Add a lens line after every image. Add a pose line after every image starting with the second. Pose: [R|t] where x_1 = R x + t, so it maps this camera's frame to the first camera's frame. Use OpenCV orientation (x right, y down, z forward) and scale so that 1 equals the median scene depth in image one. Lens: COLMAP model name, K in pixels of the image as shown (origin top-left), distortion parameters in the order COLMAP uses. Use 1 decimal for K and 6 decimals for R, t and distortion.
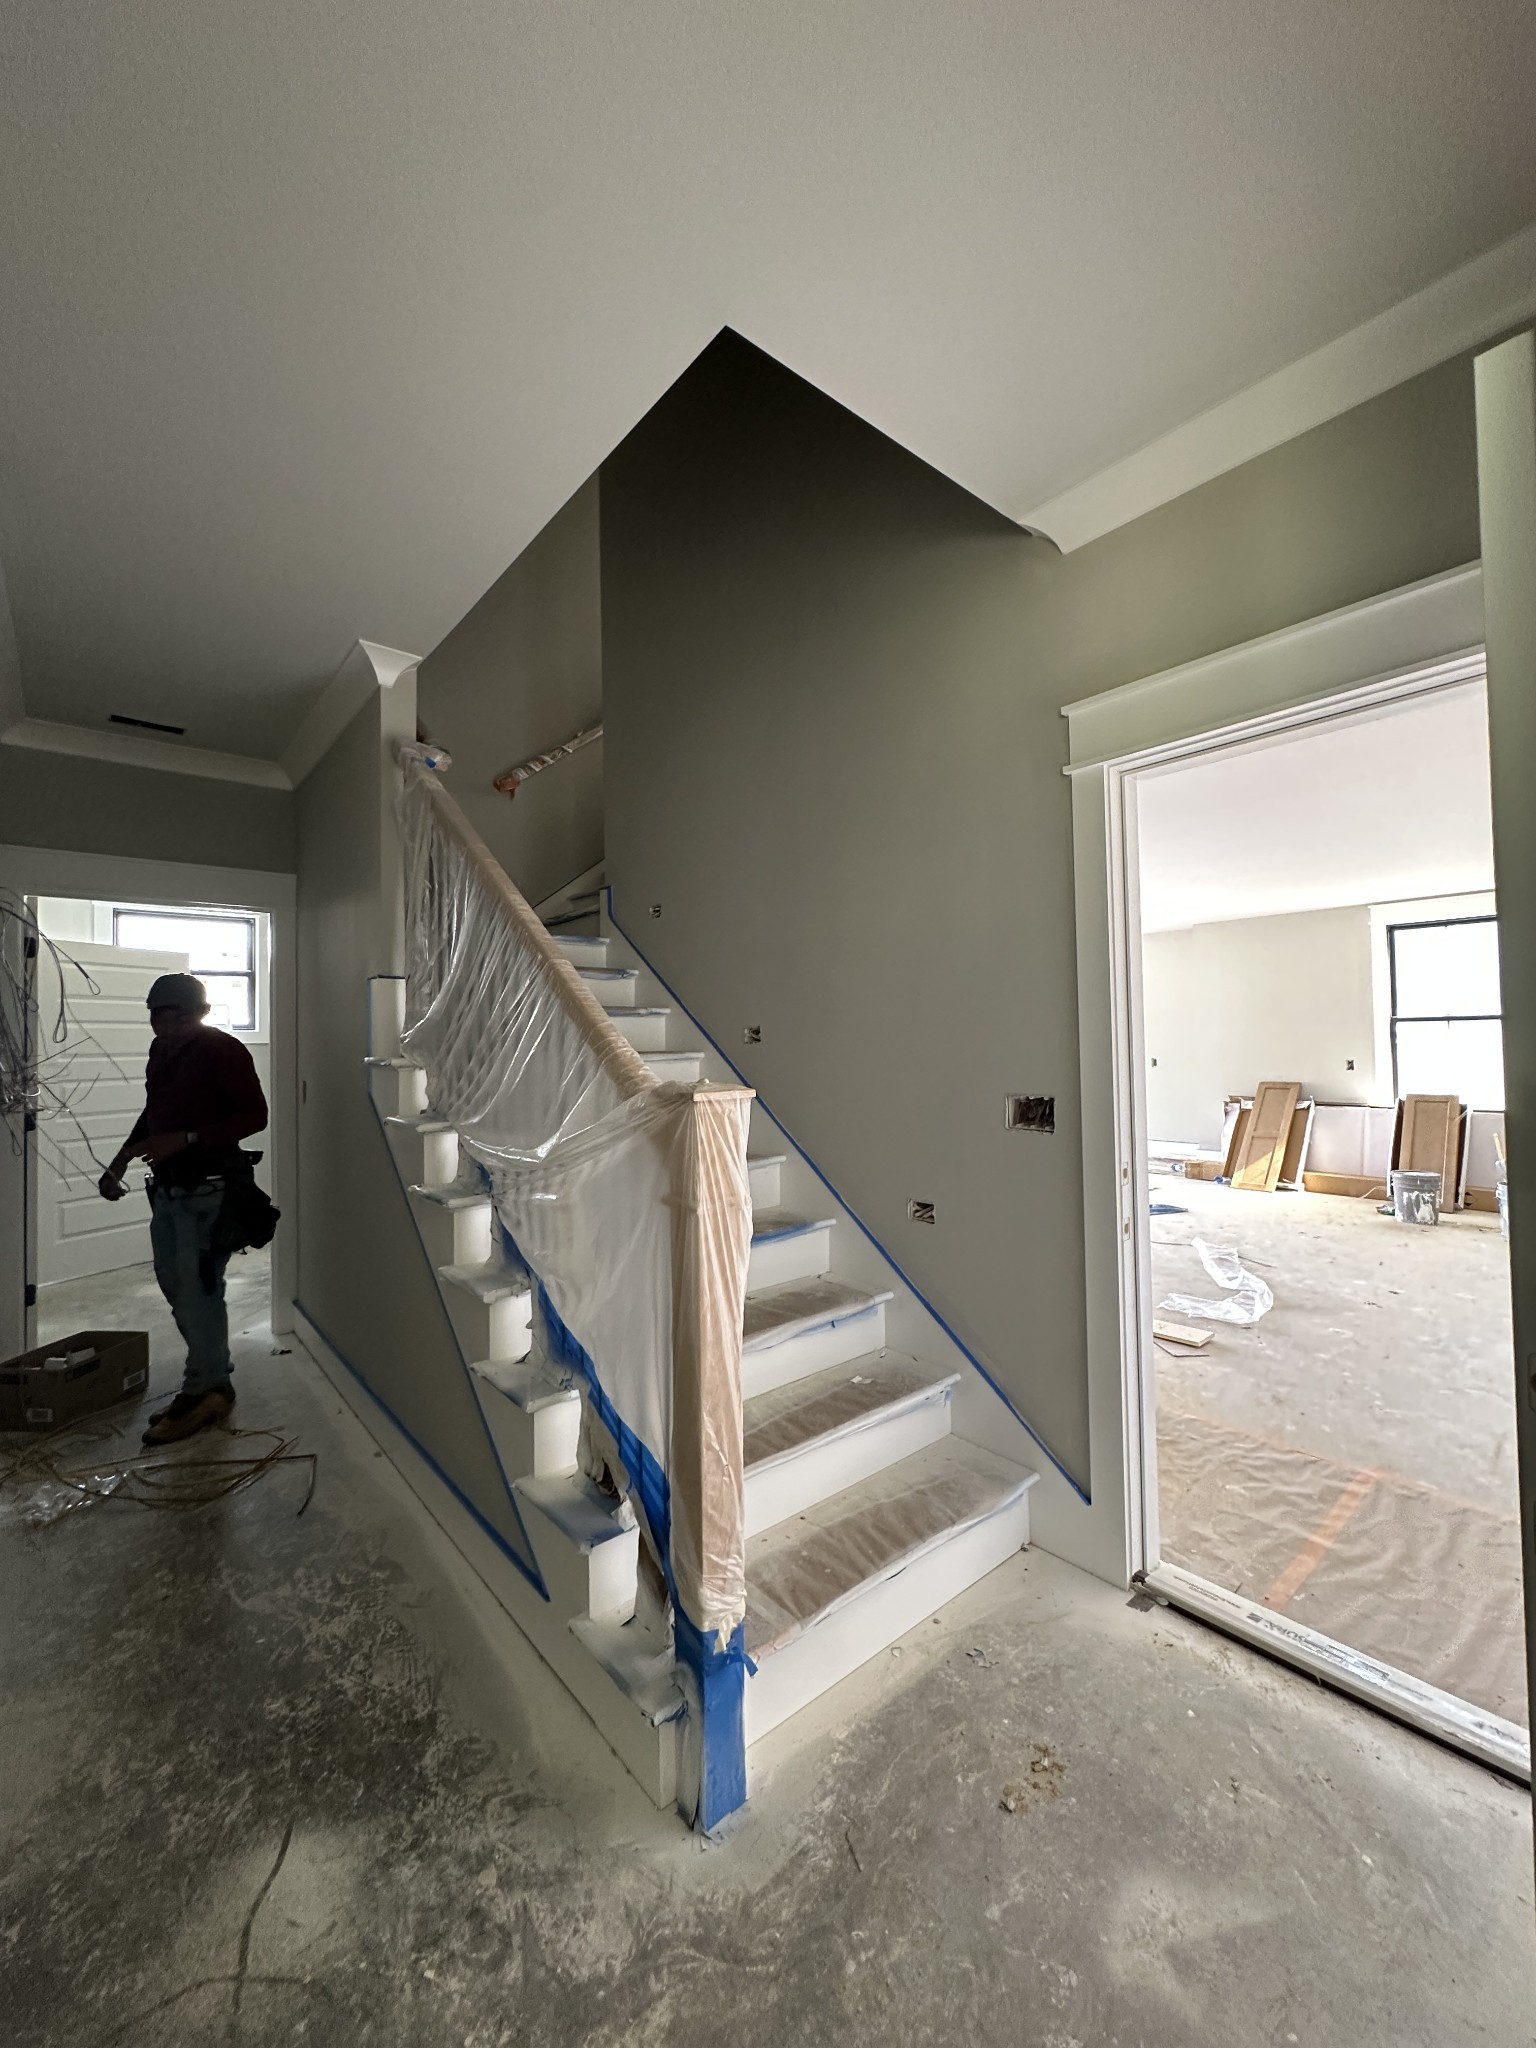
lens RADIAL K [[802.7, 0, 777.5], [0, 802.7, 1018.9], [0, 0, 1]] dist [-0.003757, 0.001548]
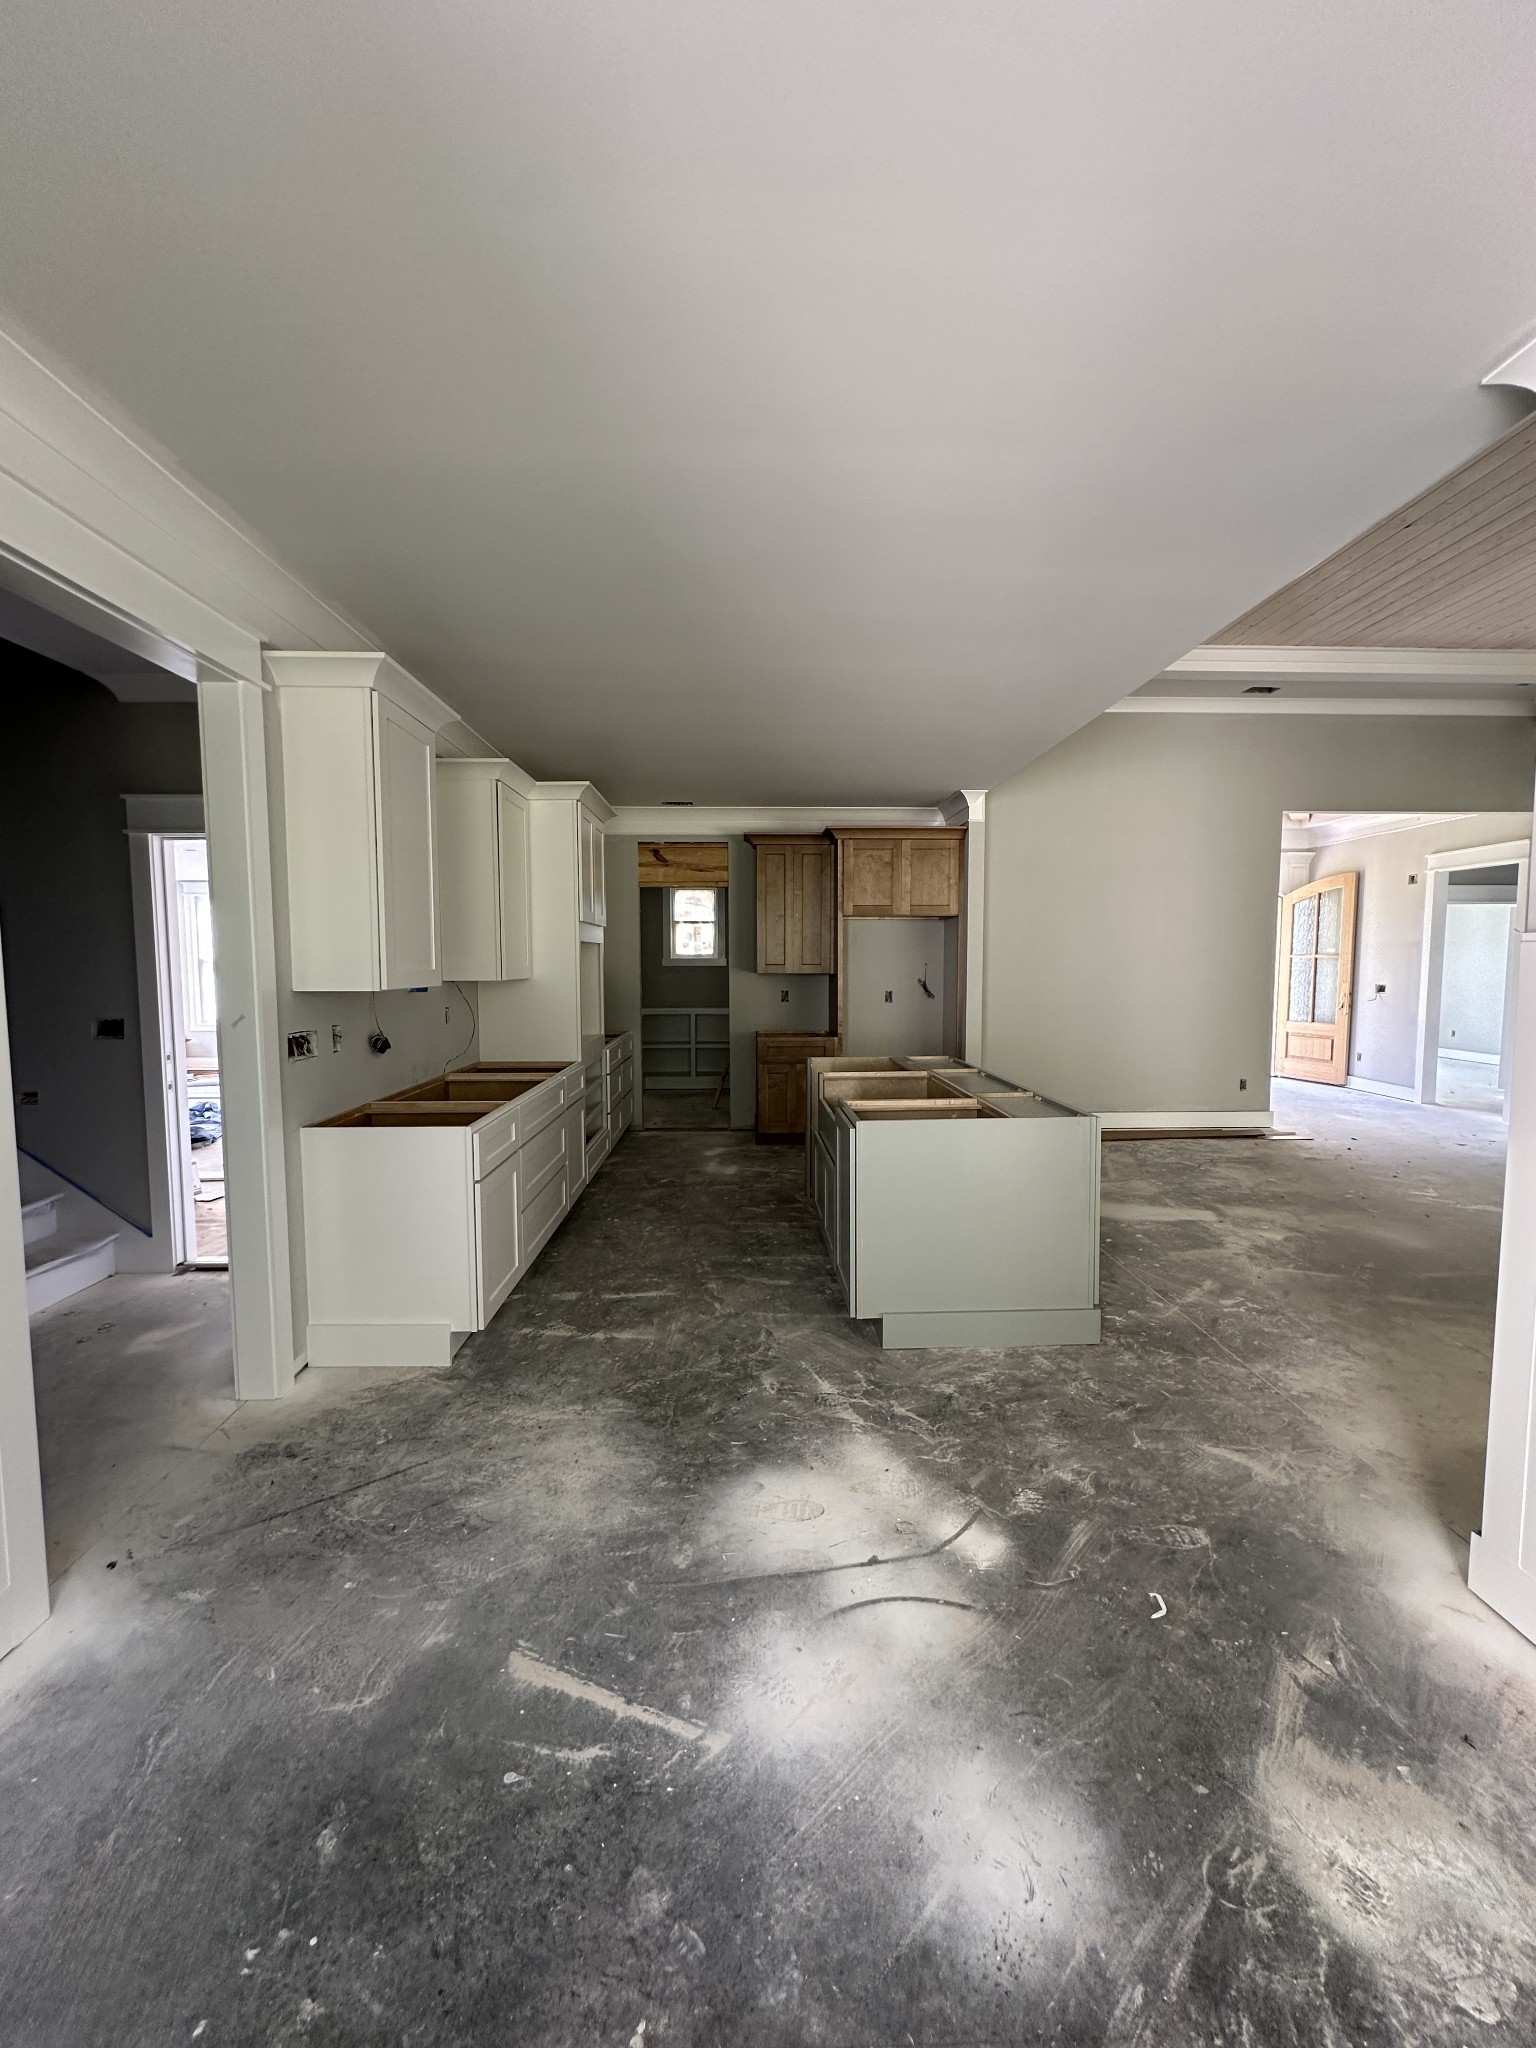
lens RADIAL K [[802.7, 0, 751.0], [0, 802.7, 1033.6], [0, 0, 1]] dist [-0.003757, 0.001548]
pose [[0.628162, -0.040147, 0.777047, -0.161365], [-0.029101, 0.996757, 0.075024, -0.043144], [-0.777539, -0.069741, 0.624956, -1.204025]]
